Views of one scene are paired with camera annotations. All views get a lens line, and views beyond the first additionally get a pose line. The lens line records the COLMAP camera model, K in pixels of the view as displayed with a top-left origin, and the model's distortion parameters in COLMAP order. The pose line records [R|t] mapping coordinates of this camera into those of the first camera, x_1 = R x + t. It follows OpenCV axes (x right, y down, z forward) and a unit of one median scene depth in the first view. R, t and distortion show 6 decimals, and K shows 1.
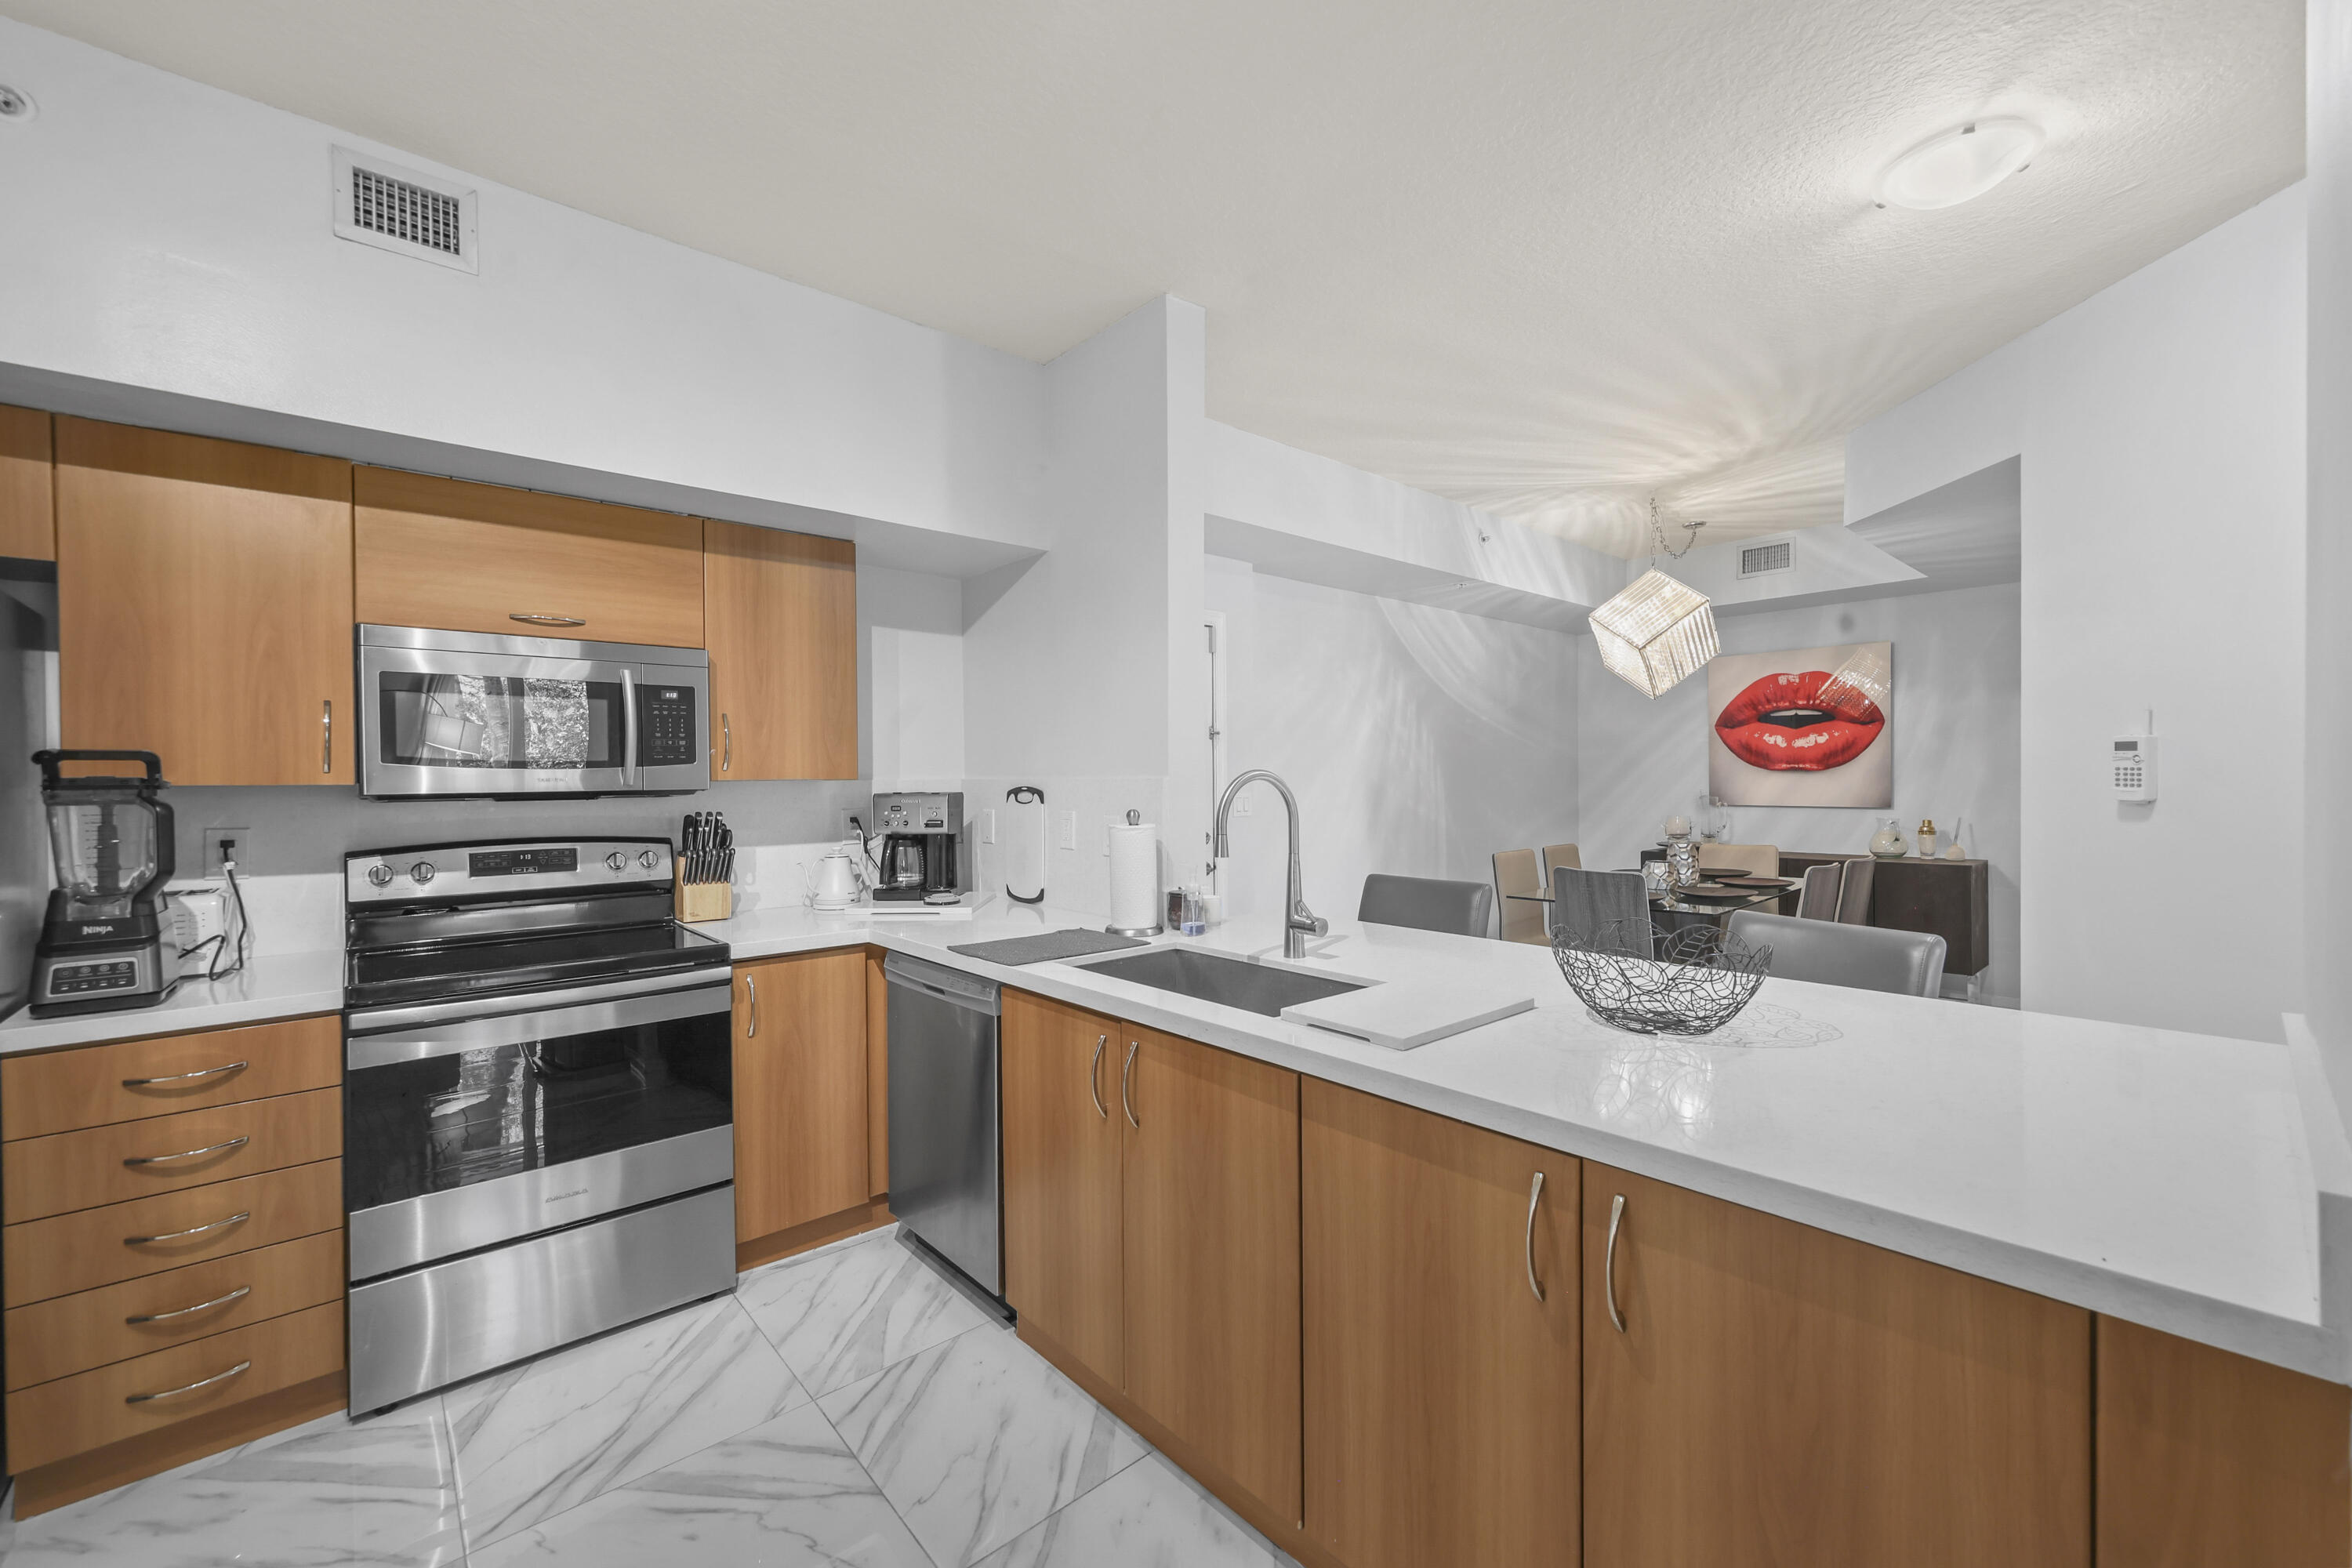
lens RADIAL K [[921.7, 0, 1151.9], [0, 921.7, 788.1], [0, 0, 1]] dist [0.001242, 0.000006]
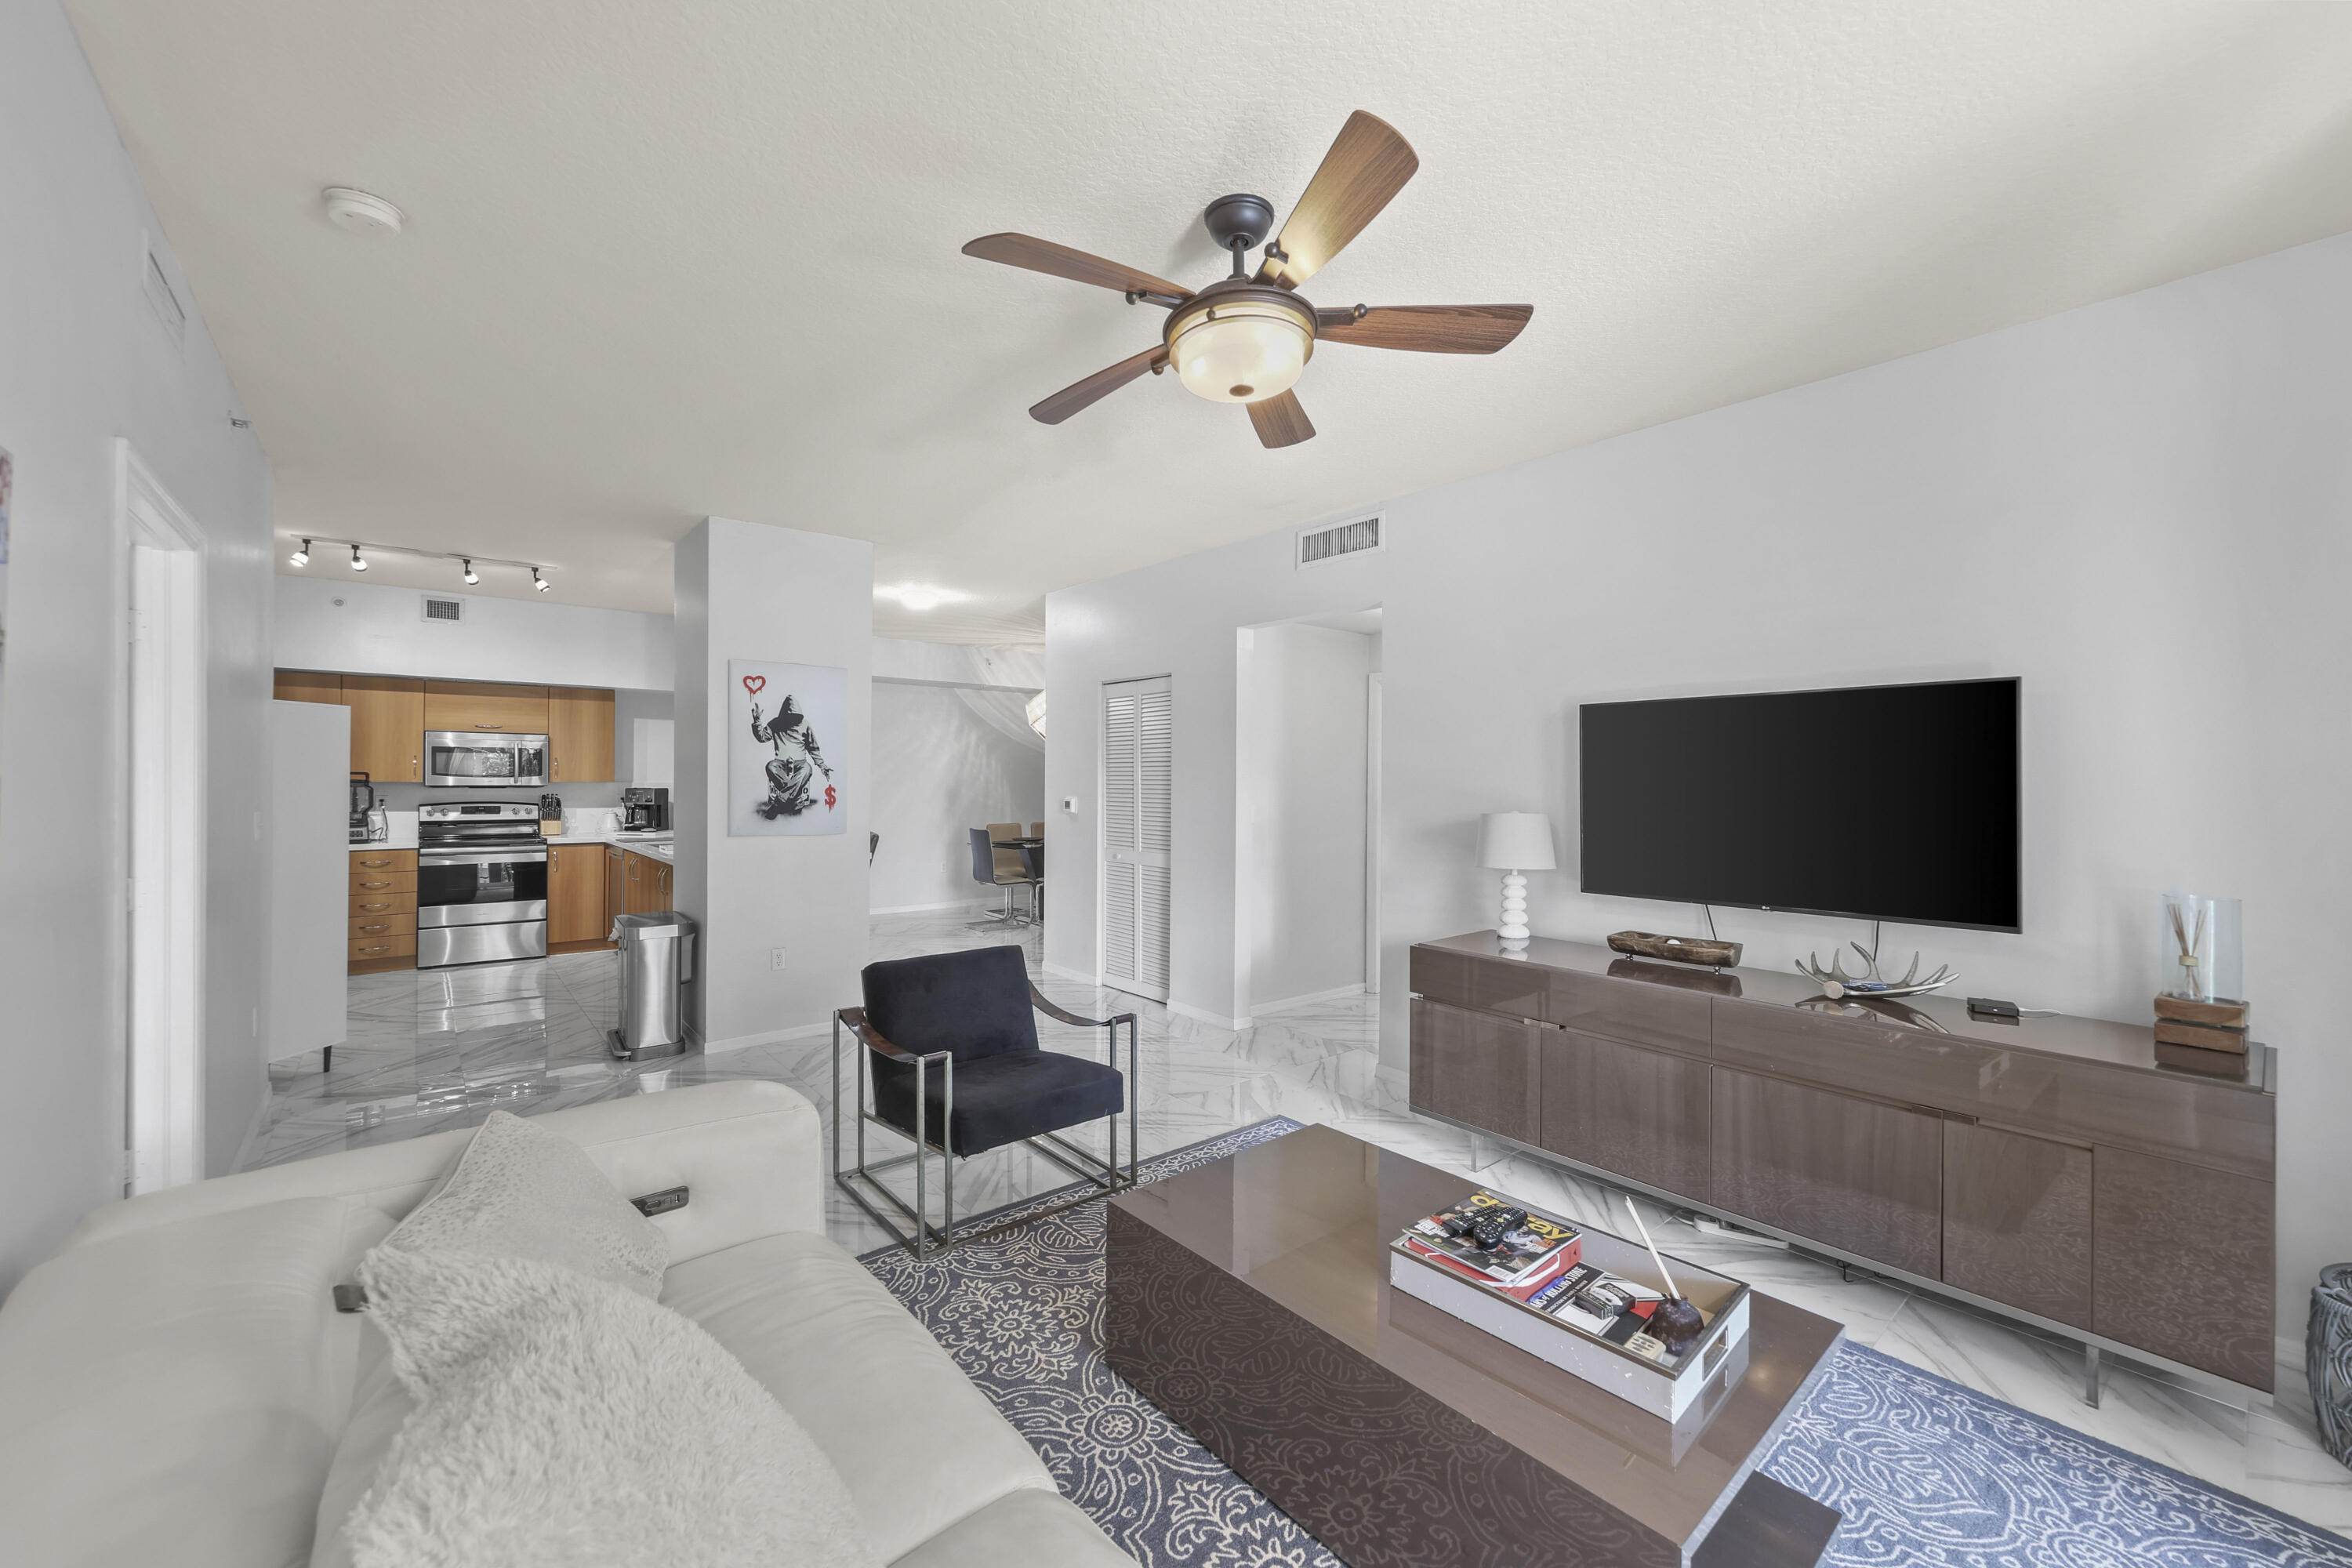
lens RADIAL K [[921.7, 0, 1174.9], [0, 921.7, 782.1], [0, 0, 1]] dist [0.001242, 0.000006]
pose [[0.999524, 0.016777, -0.025901, 1.513588], [-0.016981, 0.999827, -0.007649, -0.019969], [0.025768, 0.008085, 0.999635, -1.767436]]
